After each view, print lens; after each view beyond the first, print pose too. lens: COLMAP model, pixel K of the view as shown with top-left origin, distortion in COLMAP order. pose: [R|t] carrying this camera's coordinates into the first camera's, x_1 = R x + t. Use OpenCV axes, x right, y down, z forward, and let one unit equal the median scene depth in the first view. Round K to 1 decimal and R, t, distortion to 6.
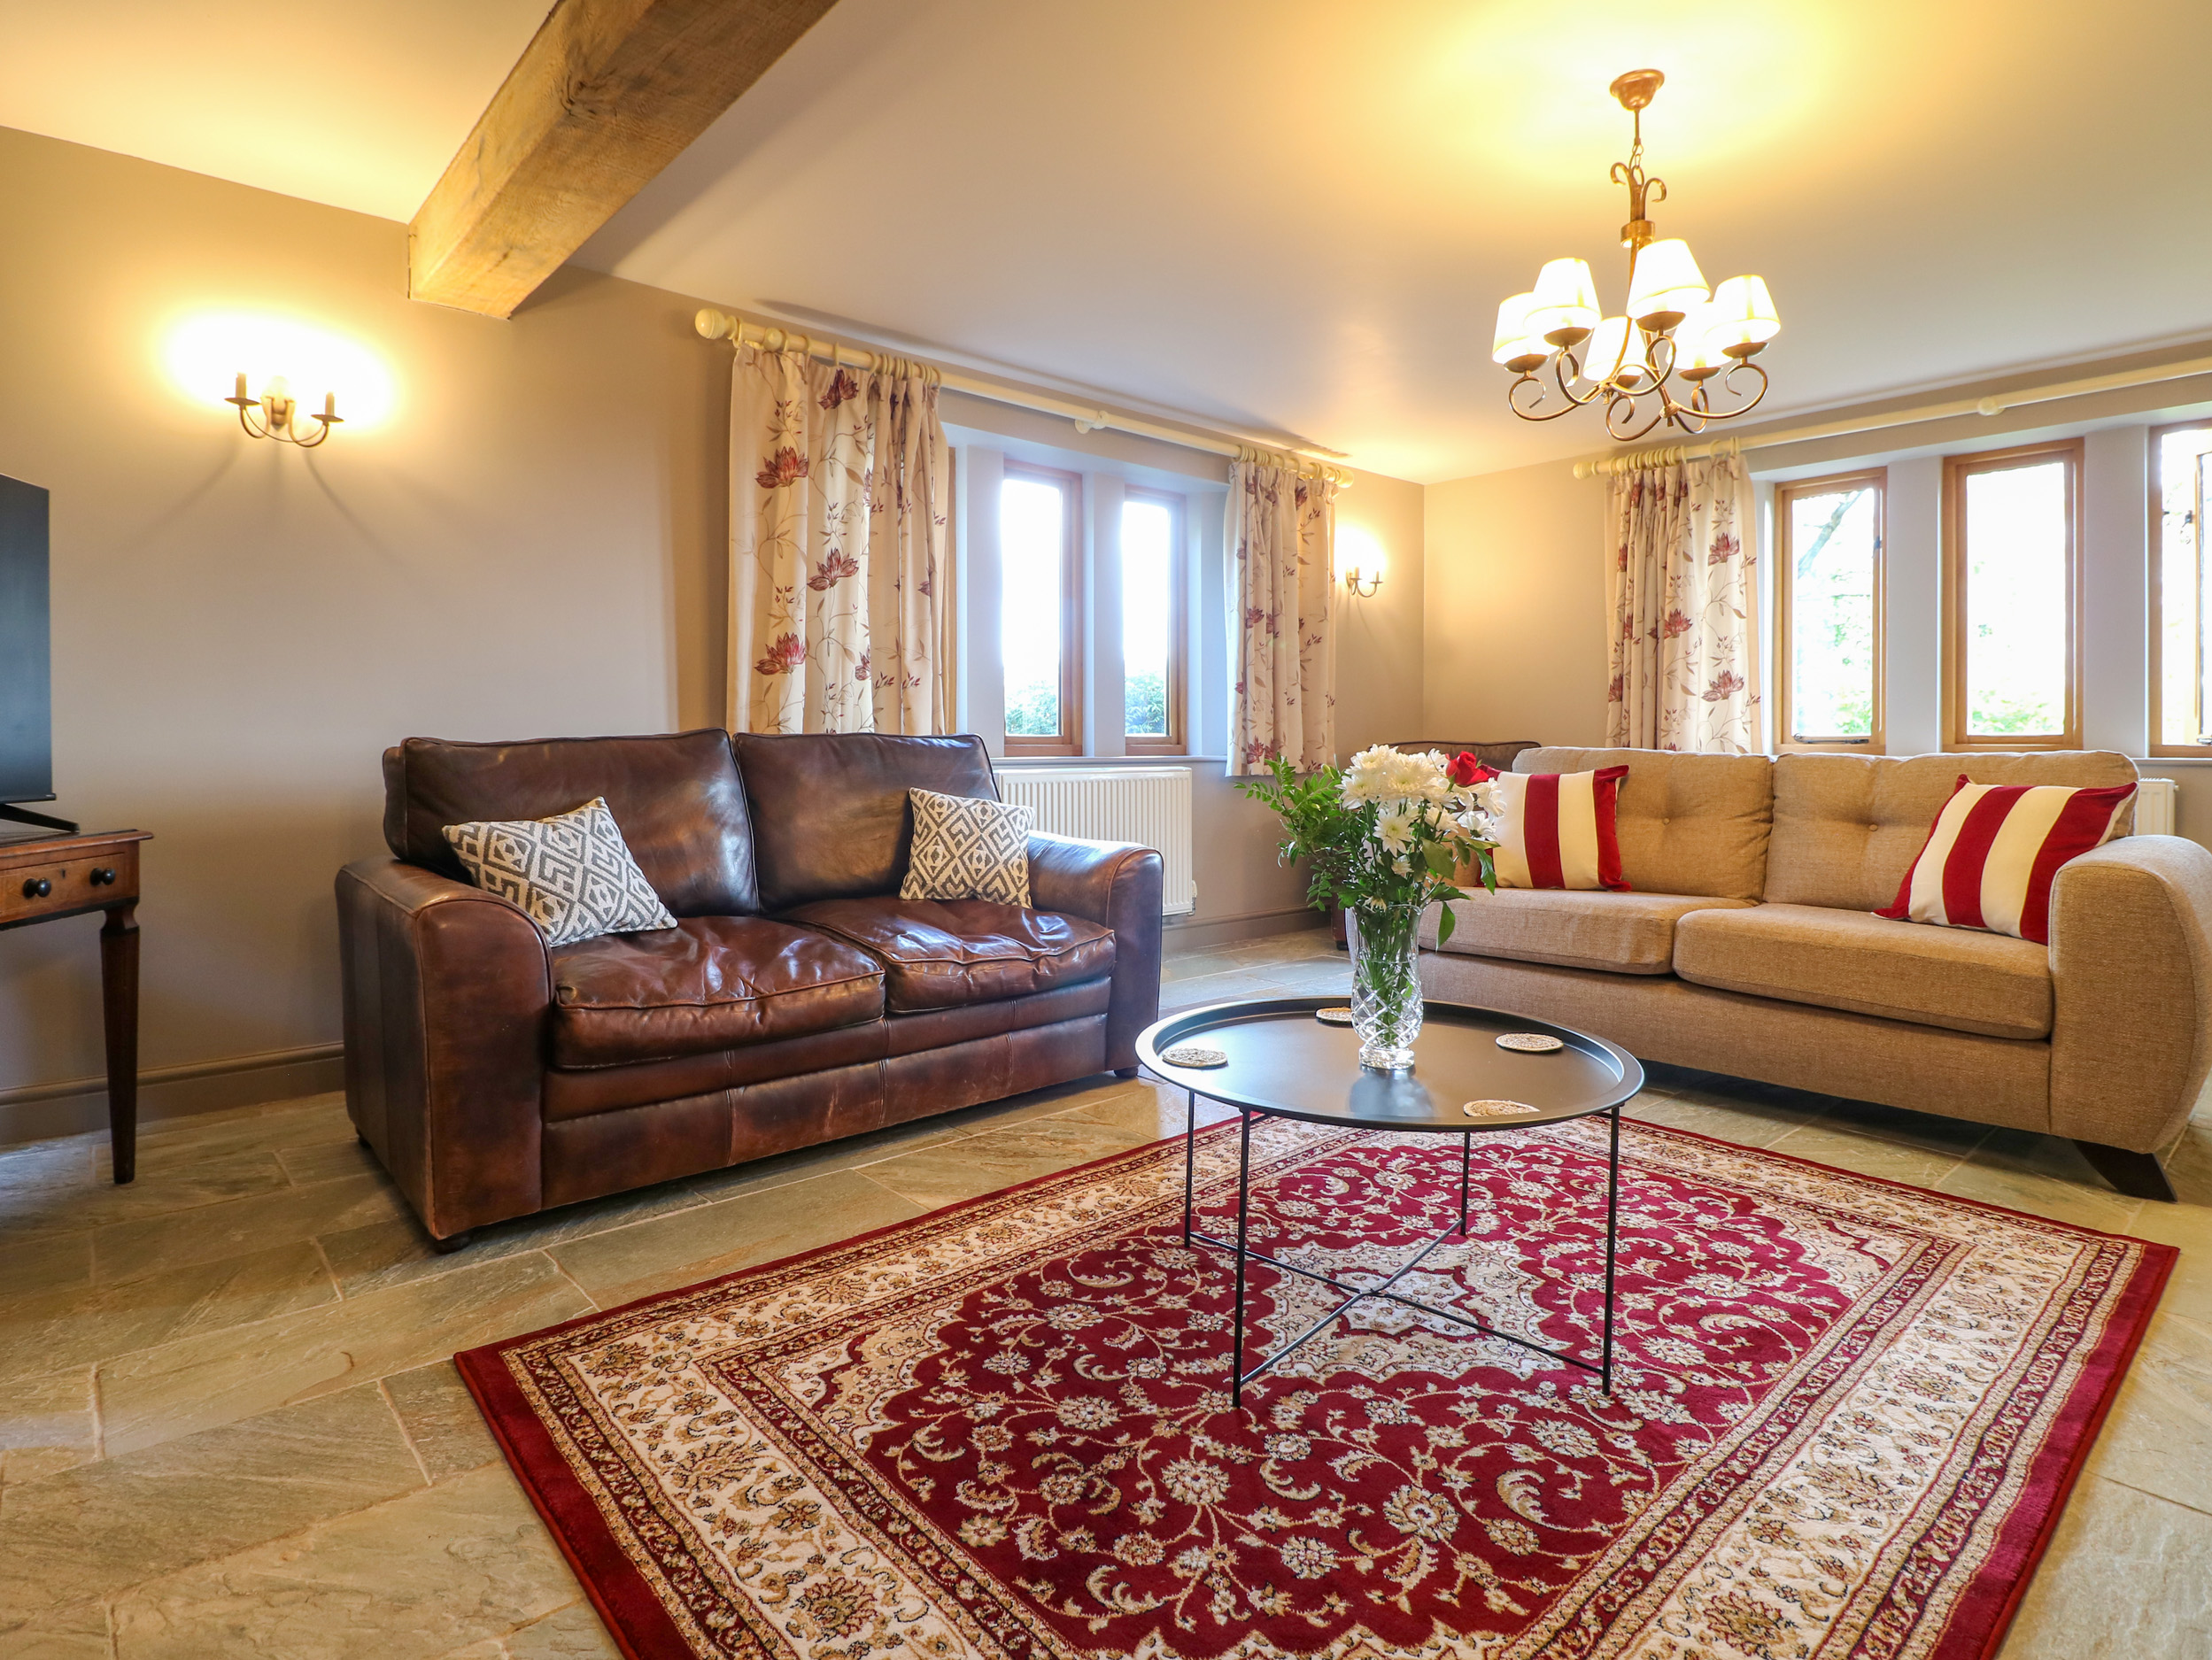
lens RADIAL K [[1165.6, 0, 1111.0], [0, 1165.6, 758.3], [0, 0, 1]] dist [0.001243, -0.013378]
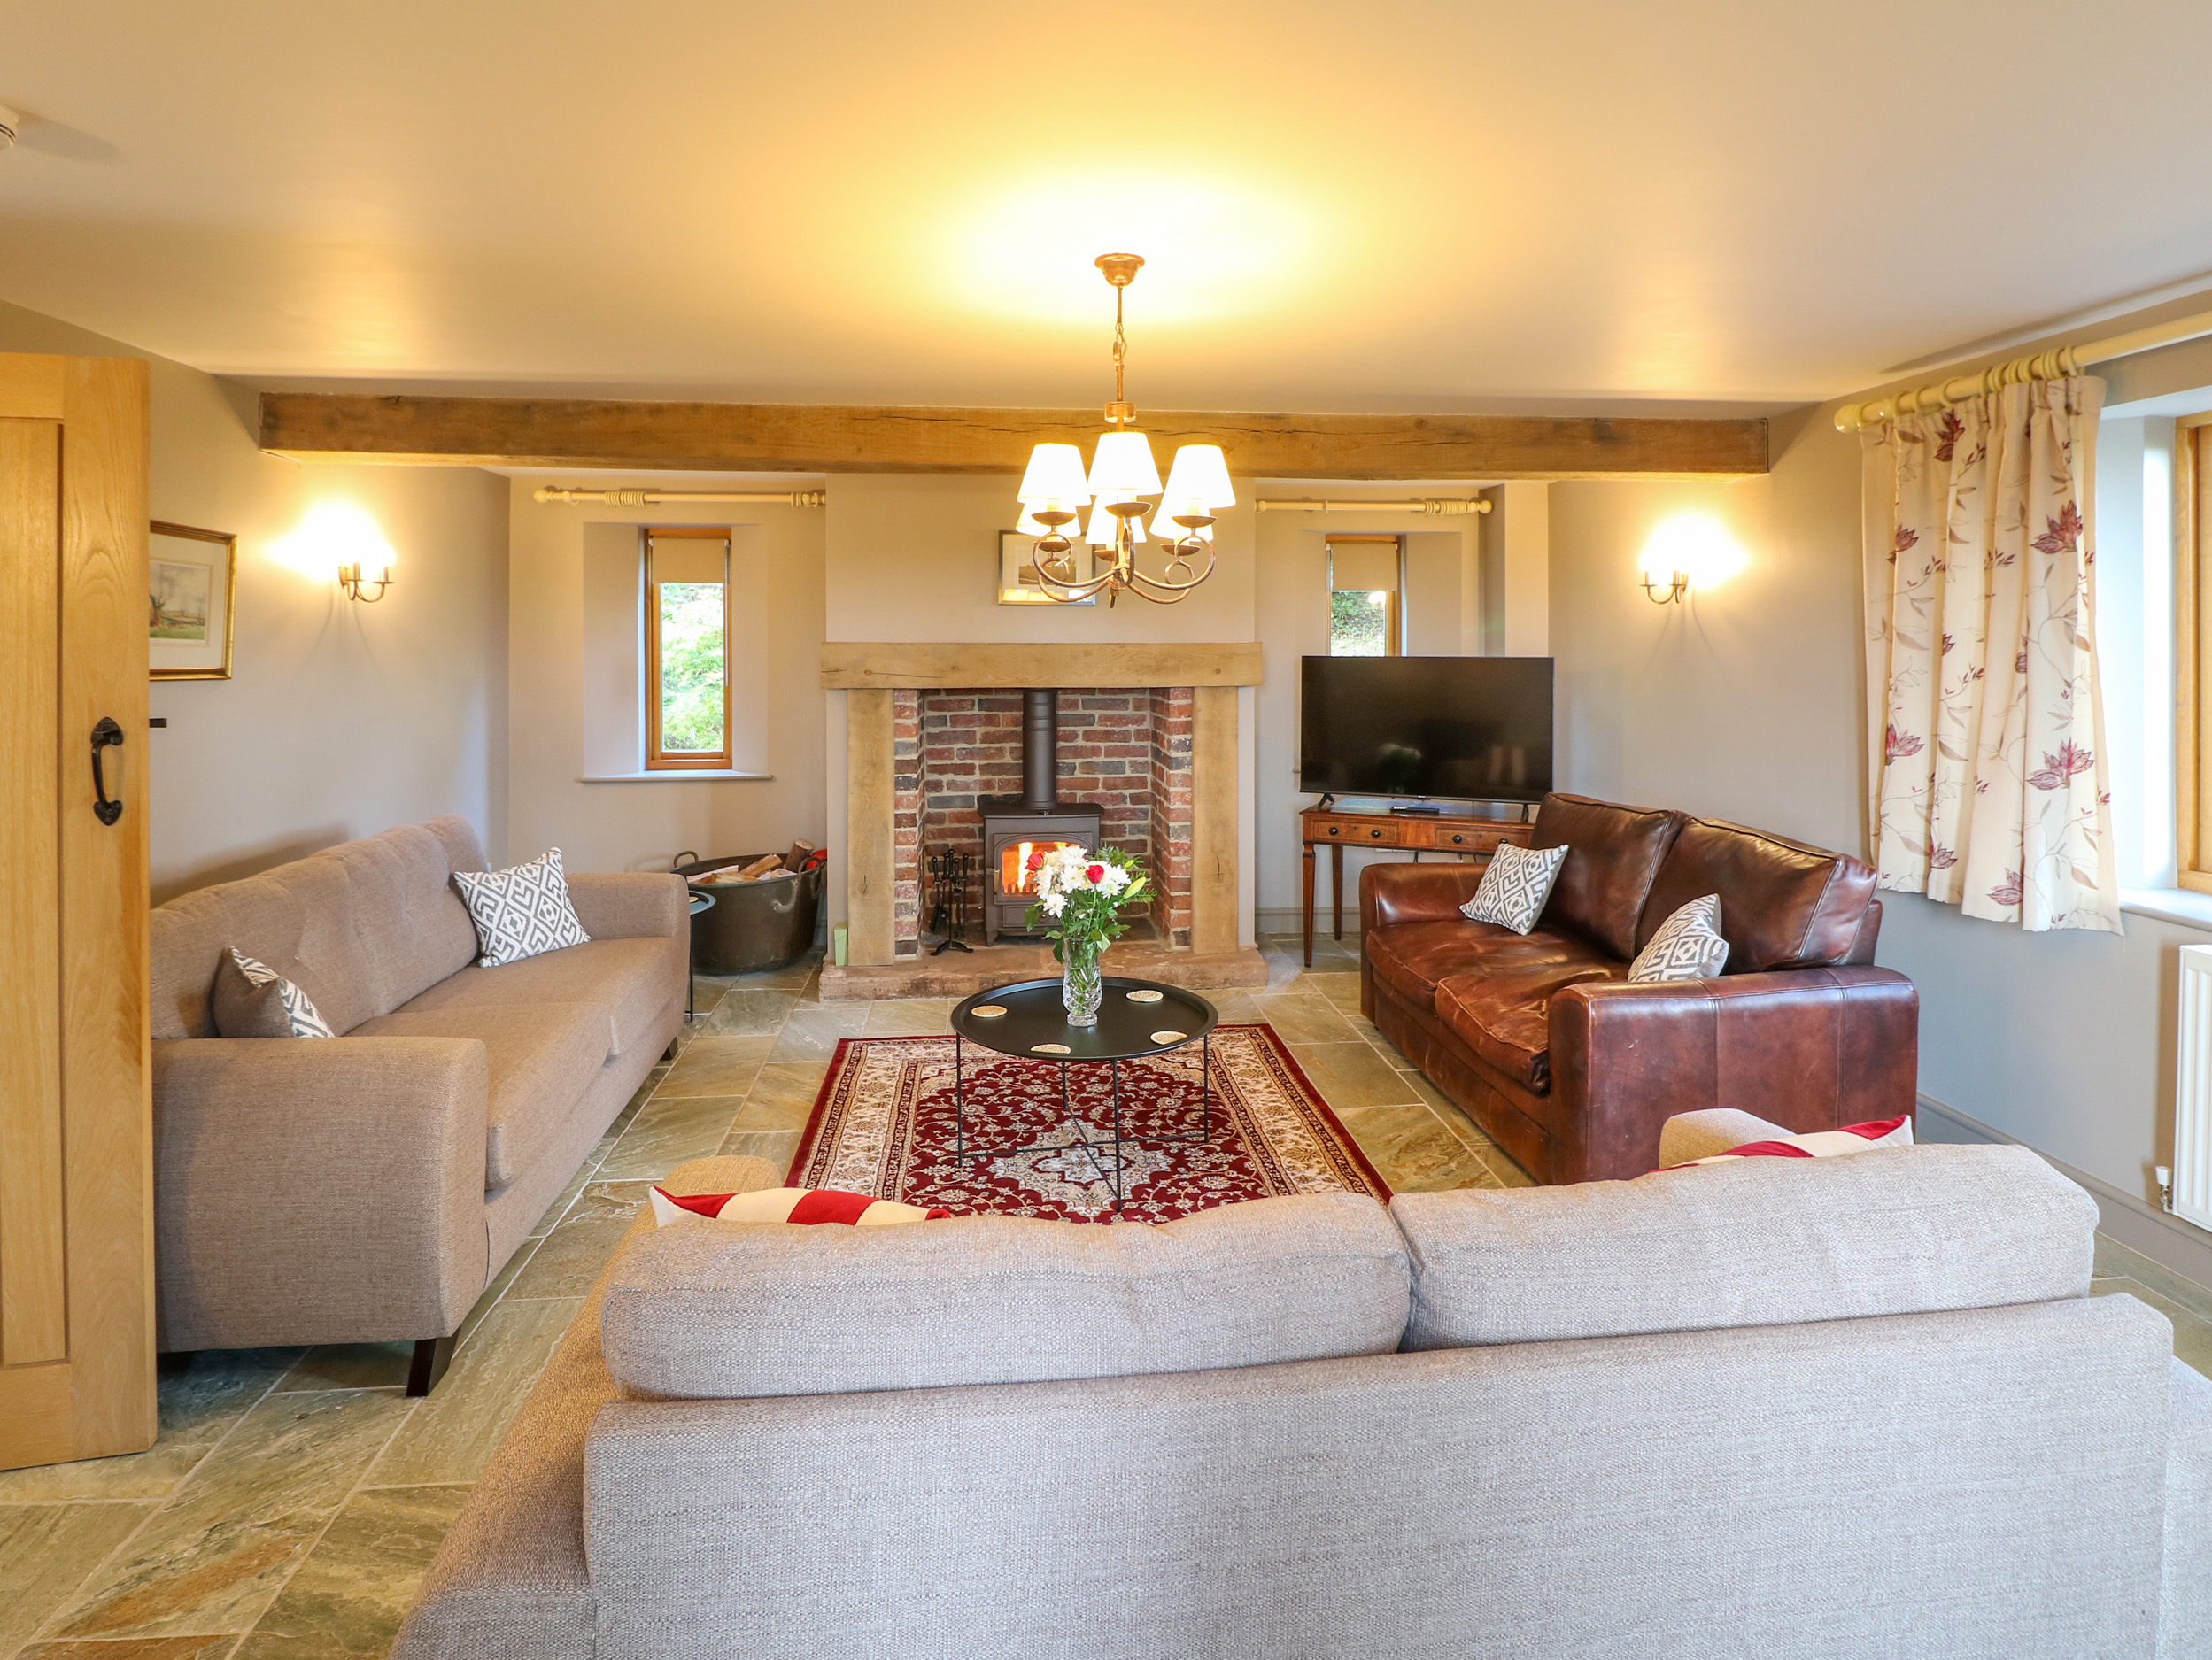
lens RADIAL K [[1180.1, 0, 1120.8], [0, 1180.1, 665.2], [0, 0, 1]] dist [0.000585, -0.000082]
pose [[-0.574878, 0.010259, -0.818175, 1.830935], [-0.009897, 0.999761, 0.019490, -0.356641], [0.818179, 0.019302, -0.574639, 2.254927]]
